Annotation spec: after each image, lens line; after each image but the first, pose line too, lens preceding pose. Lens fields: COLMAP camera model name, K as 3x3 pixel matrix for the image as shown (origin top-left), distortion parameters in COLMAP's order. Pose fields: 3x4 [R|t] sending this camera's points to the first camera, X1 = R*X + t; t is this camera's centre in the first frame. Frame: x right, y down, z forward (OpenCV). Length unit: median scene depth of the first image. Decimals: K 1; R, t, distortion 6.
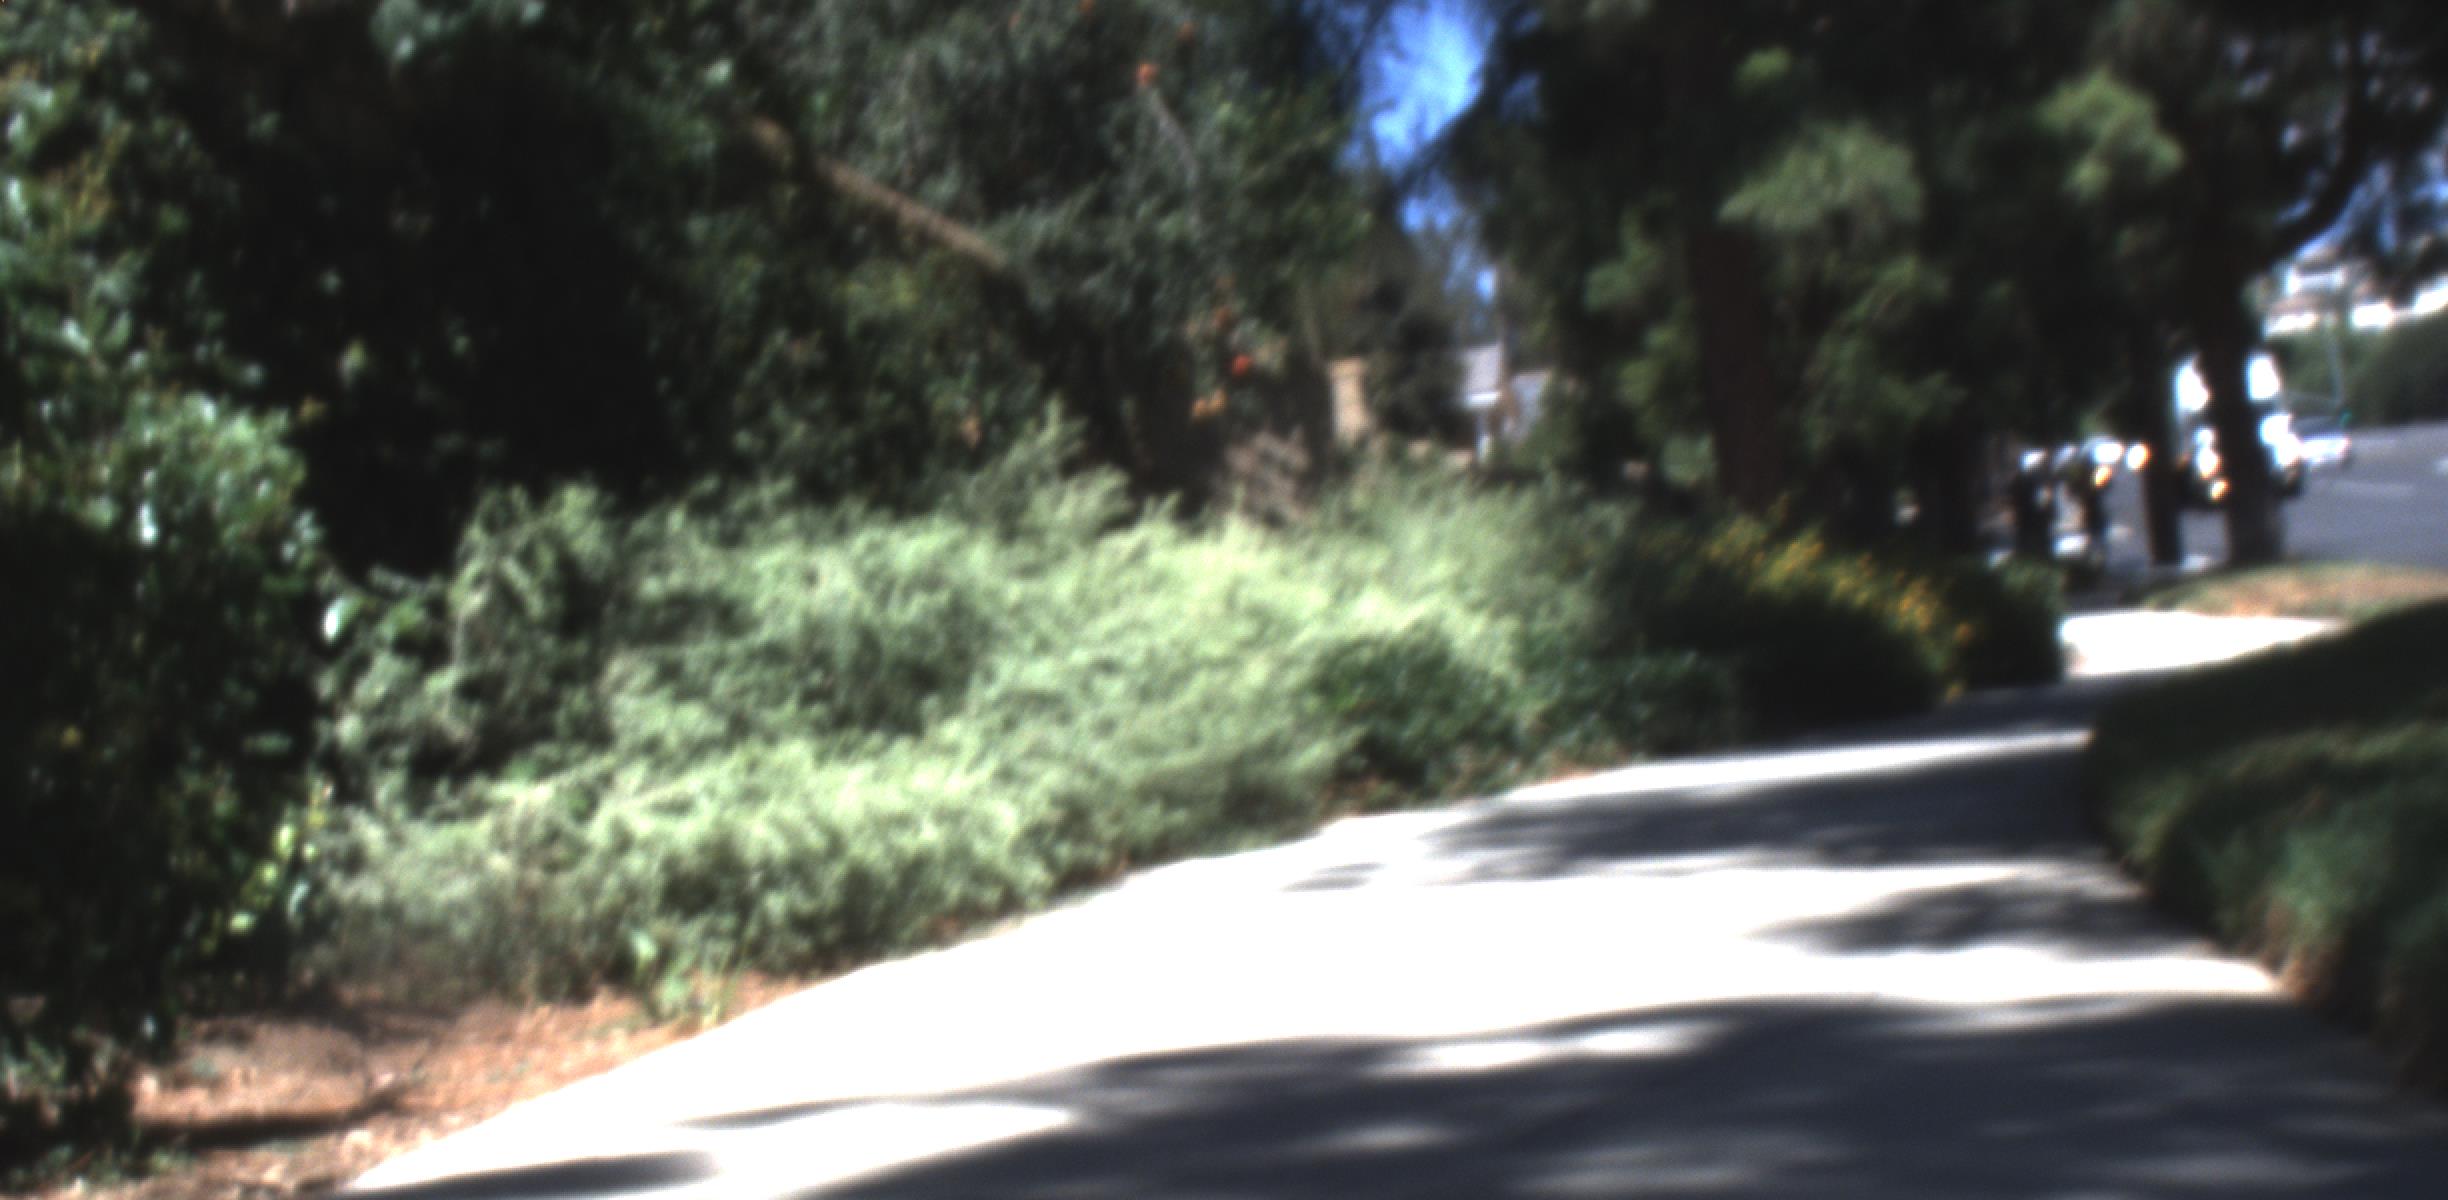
lens RADIAL K [[5356.2, 0, 1224.8], [0, 5356.2, 756.9], [0, 0, 1]] dist [-0.027721, 0.499292]
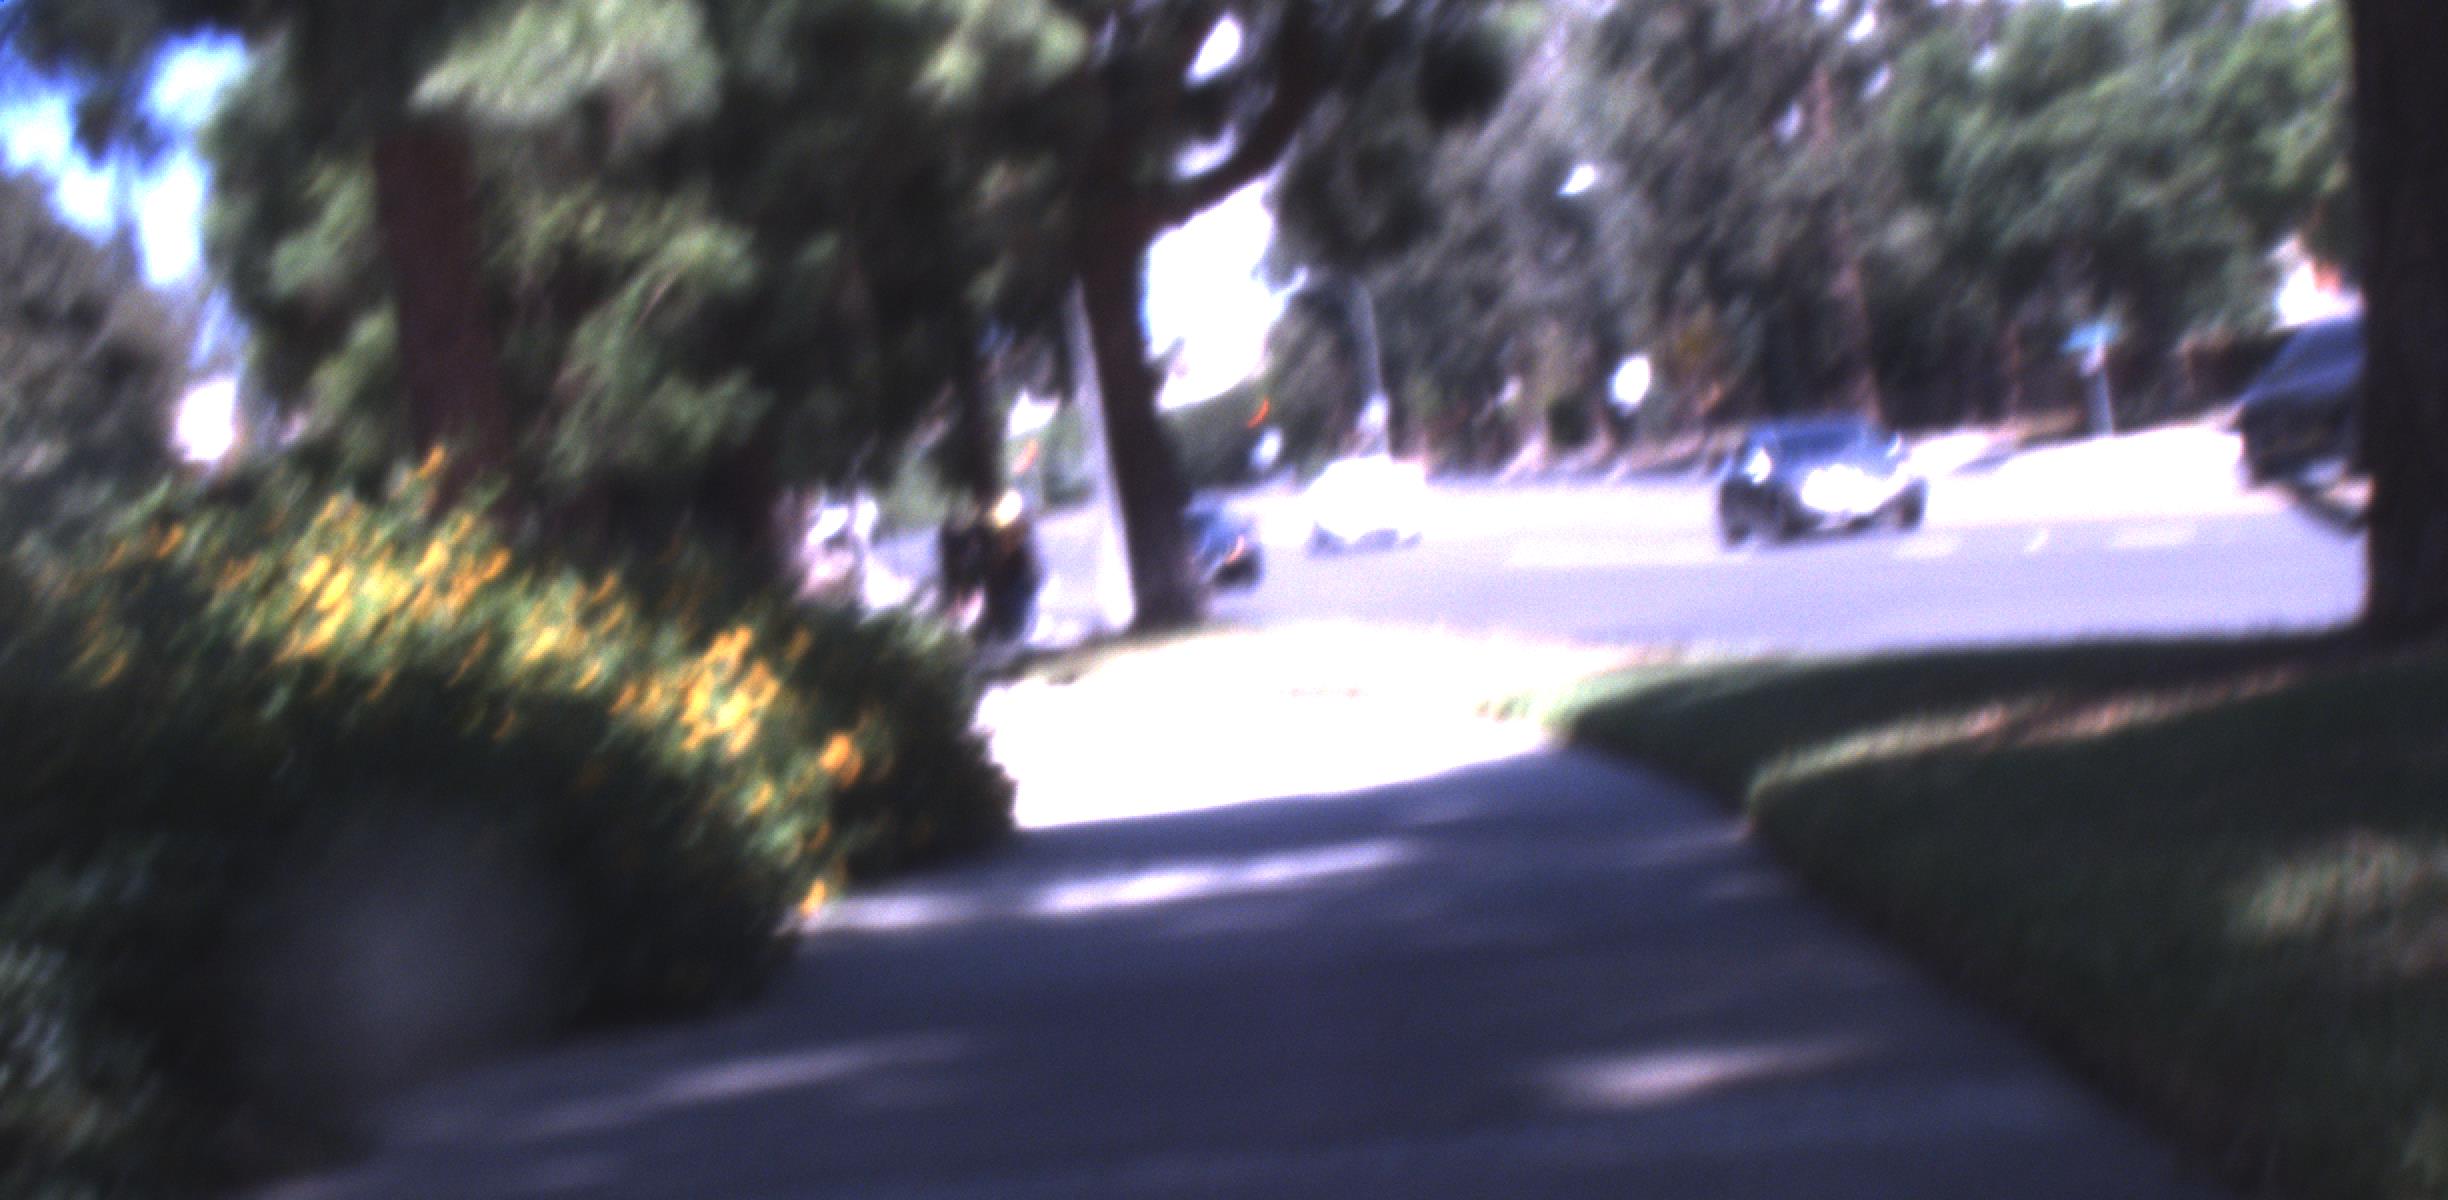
lens RADIAL K [[5356.2, 0, 1224.8], [0, 5356.2, 756.9], [0, 0, 1]] dist [-0.027721, 0.499292]
pose [[0.974632, -0.000713, 0.223812, 0.110471], [0.003788, 0.999904, -0.013311, -0.026315], [-0.223781, 0.013821, 0.974542, 0.871339]]
